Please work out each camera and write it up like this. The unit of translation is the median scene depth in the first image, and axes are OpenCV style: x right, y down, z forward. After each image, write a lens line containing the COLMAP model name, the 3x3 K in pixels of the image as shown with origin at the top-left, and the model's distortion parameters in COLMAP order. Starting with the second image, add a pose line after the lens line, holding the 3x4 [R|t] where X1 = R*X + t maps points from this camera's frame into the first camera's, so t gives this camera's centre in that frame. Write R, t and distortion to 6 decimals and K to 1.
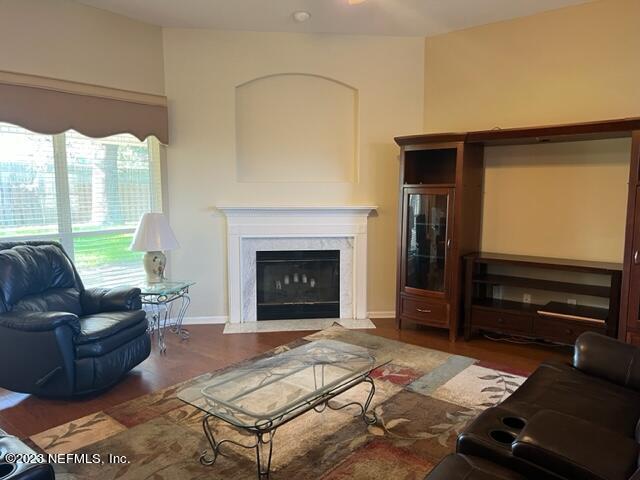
lens RADIAL K [[480.6, 0, 329.4], [0, 480.6, 251.8], [0, 0, 1]] dist [0.046298, -0.062241]
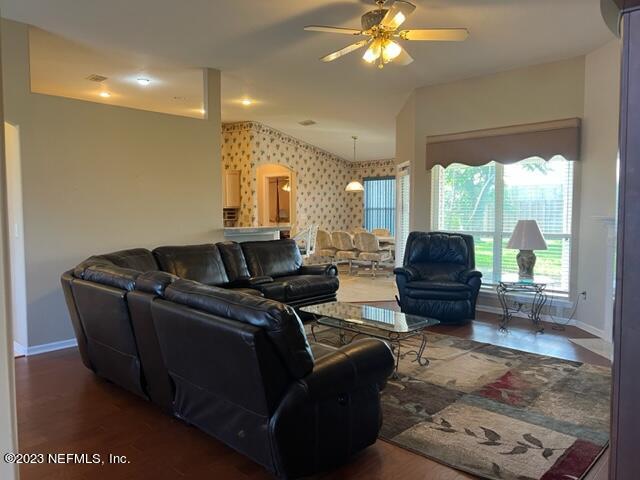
lens RADIAL K [[480.6, 0, 316.4], [0, 480.6, 239.6], [0, 0, 1]] dist [0.046298, -0.062241]
pose [[-0.088154, 0.062152, -0.994166, 0.931881], [-0.130808, 0.988686, 0.073408, -0.050632], [0.987481, 0.136516, -0.079027, 0.586168]]
